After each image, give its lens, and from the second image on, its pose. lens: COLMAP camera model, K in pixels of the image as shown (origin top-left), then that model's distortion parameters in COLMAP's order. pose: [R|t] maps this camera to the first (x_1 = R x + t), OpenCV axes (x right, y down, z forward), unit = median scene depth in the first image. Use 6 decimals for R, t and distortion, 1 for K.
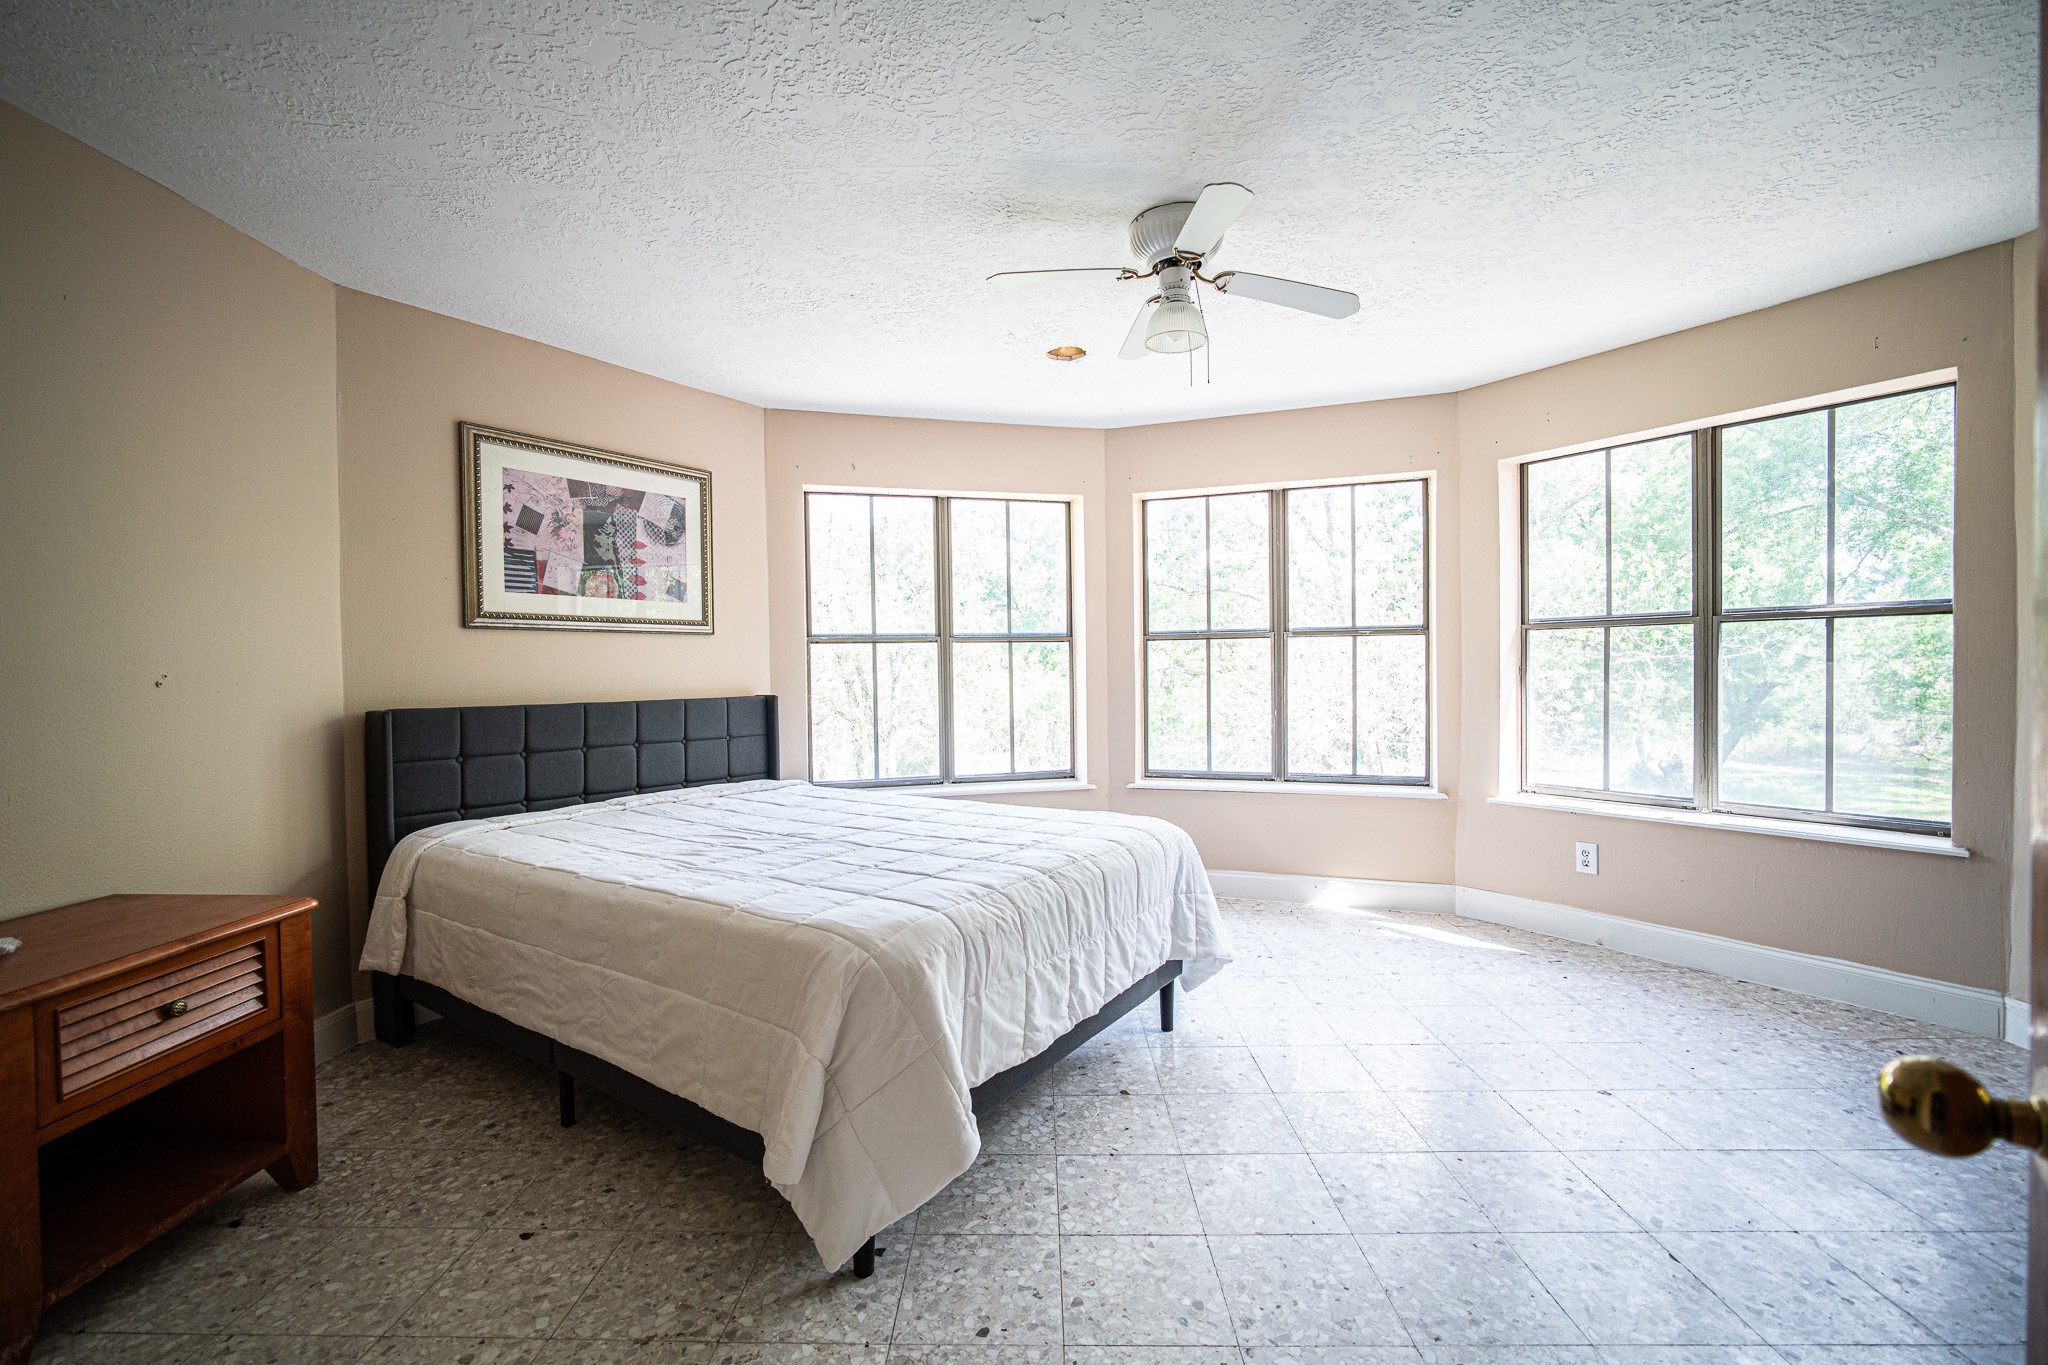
lens RADIAL K [[880.8, 0, 1015.6], [0, 880.8, 680.9], [0, 0, 1]] dist [-0.019495, 0.005591]
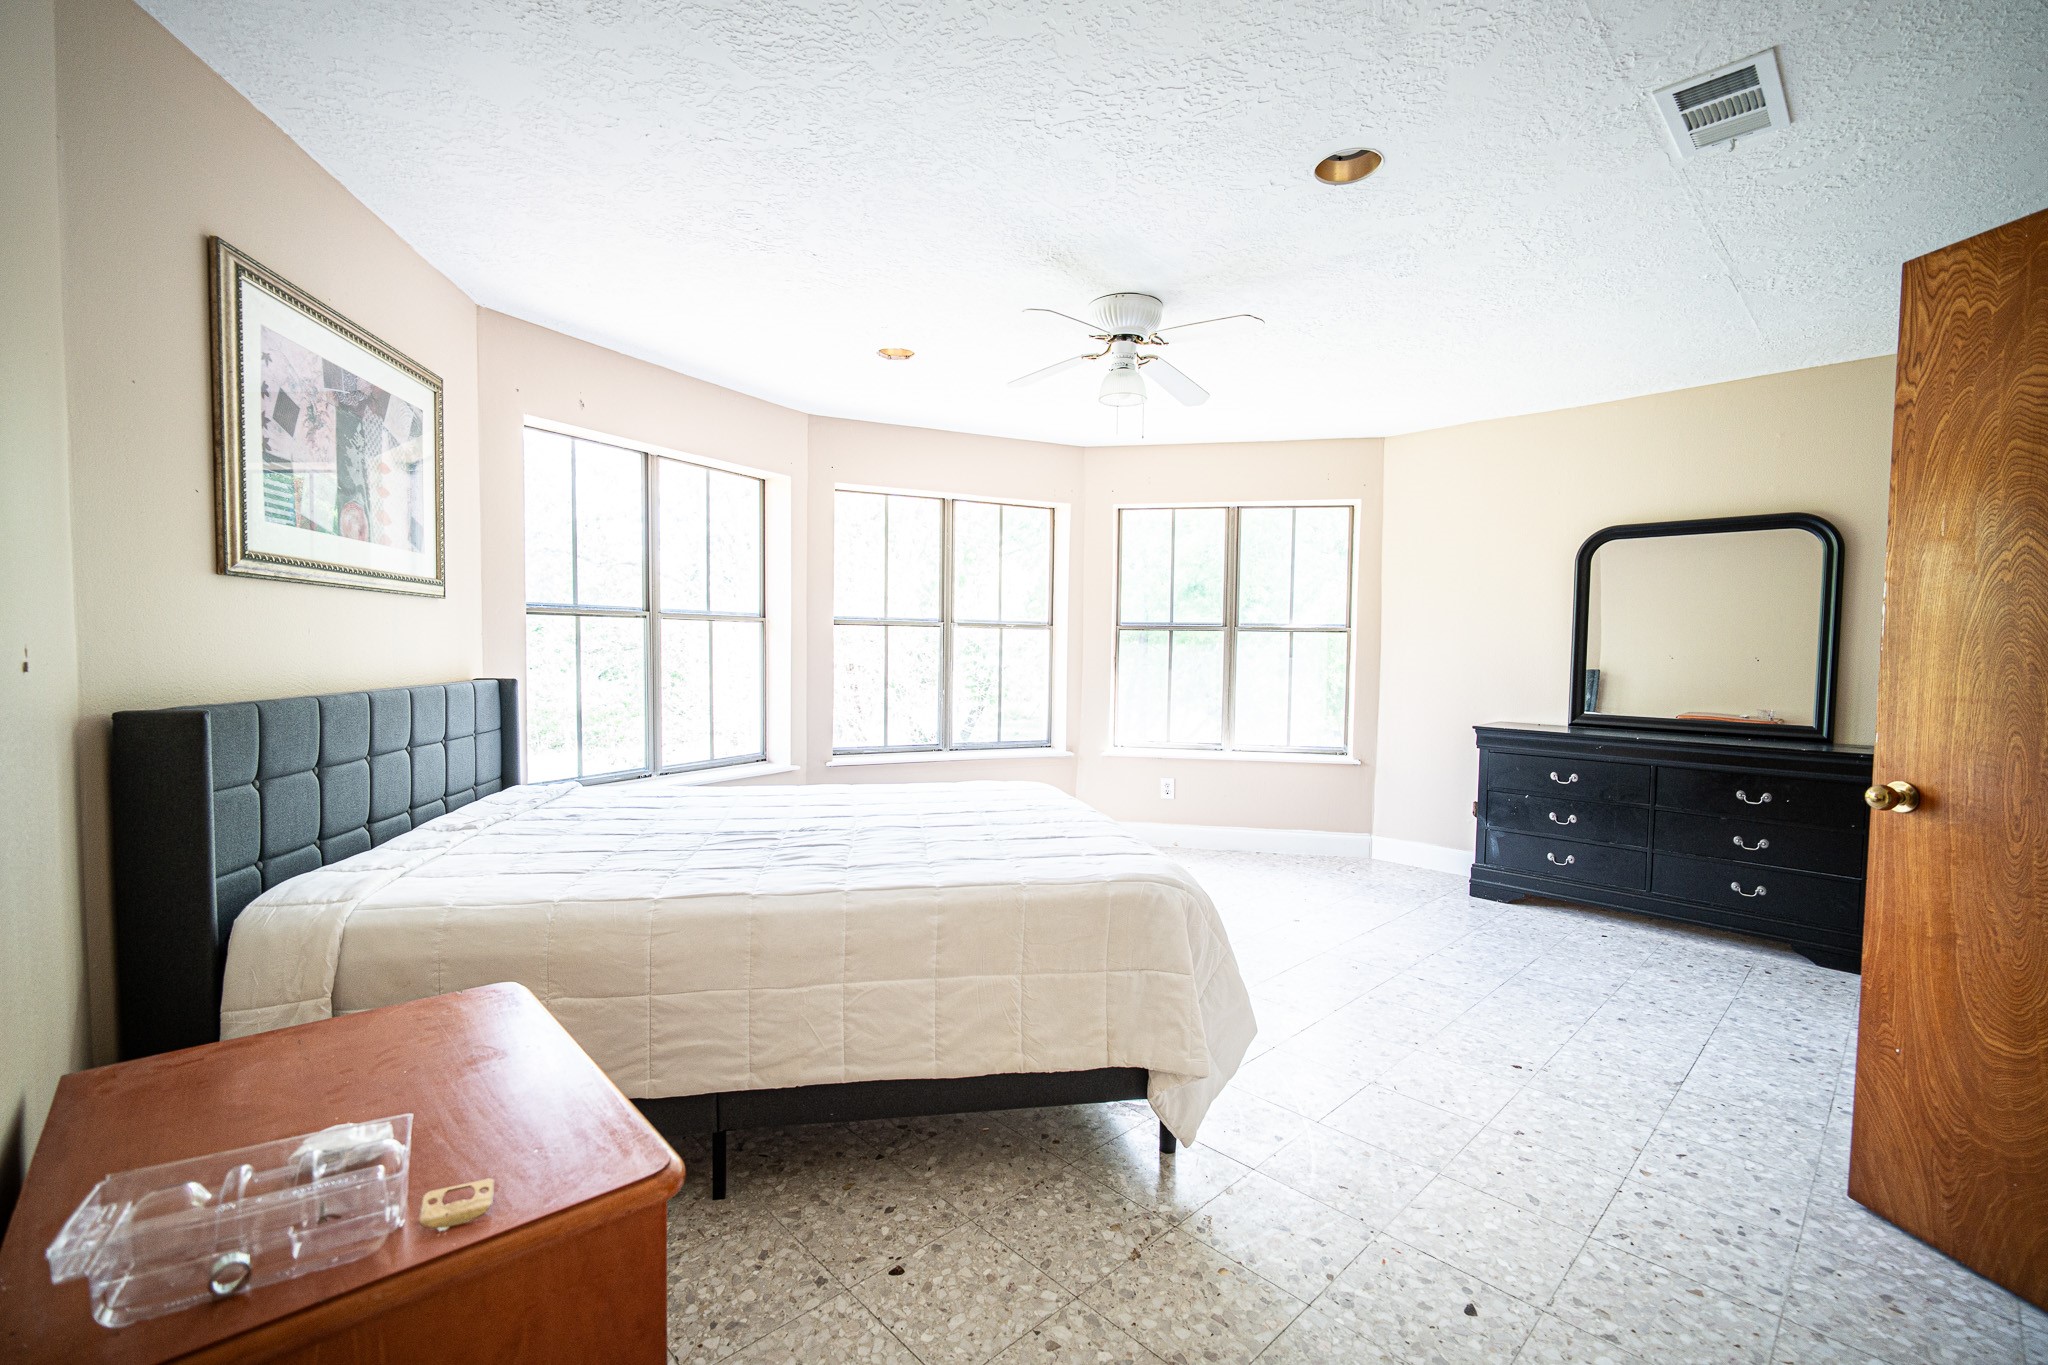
lens RADIAL K [[880.8, 0, 1013.8], [0, 880.8, 685.8], [0, 0, 1]] dist [-0.019495, 0.005591]
pose [[0.712409, -0.009206, 0.701704, -0.616583], [-0.012301, 0.999597, 0.025603, -0.003733], [-0.701656, -0.026871, 0.712009, 0.149923]]
